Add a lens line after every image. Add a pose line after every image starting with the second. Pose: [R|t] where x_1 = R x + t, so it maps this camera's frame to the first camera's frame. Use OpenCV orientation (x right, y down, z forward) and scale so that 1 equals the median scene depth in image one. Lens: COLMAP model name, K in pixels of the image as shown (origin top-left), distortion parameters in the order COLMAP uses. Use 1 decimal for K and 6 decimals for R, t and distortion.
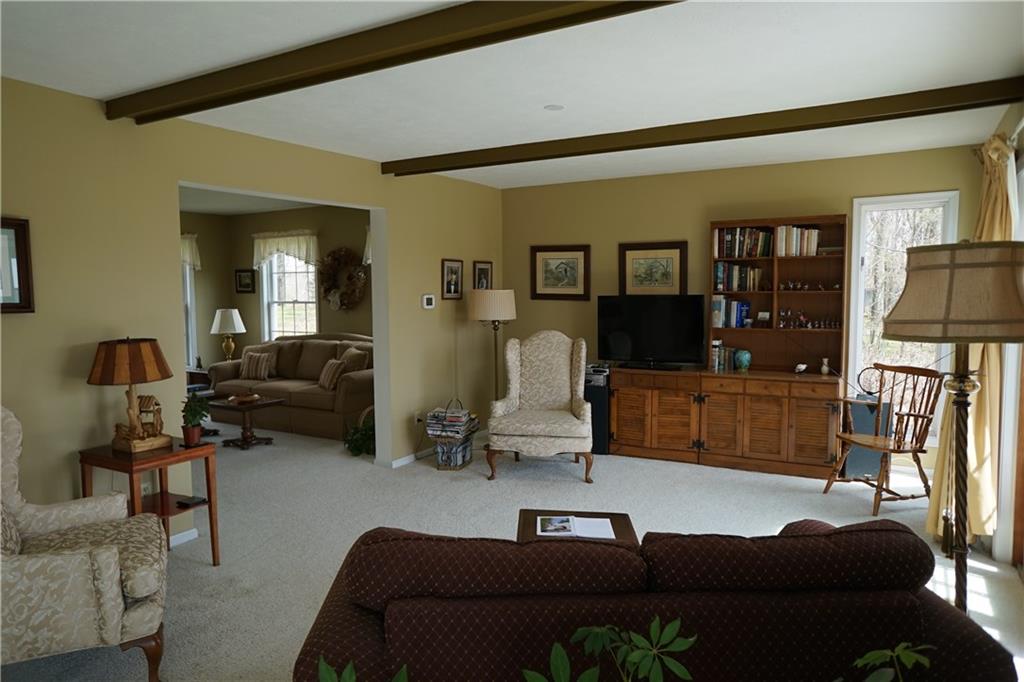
lens RADIAL K [[689.0, 0, 499.5], [0, 689.0, 345.7], [0, 0, 1]] dist [-0.071088, 0.096919]
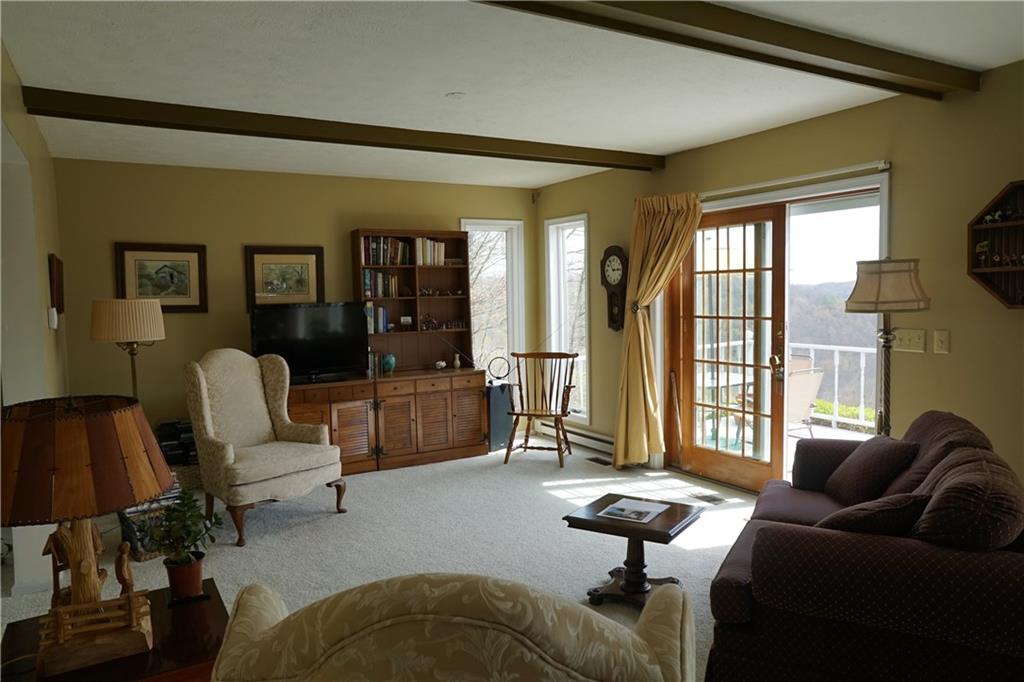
lens RADIAL K [[689.0, 0, 499.5], [0, 689.0, 345.7], [0, 0, 1]] dist [-0.071088, 0.096919]
pose [[0.488508, -0.065586, 0.870091, -0.483999], [0.087881, 0.995799, 0.025721, -0.018686], [-0.868122, 0.063900, 0.492220, 0.342344]]
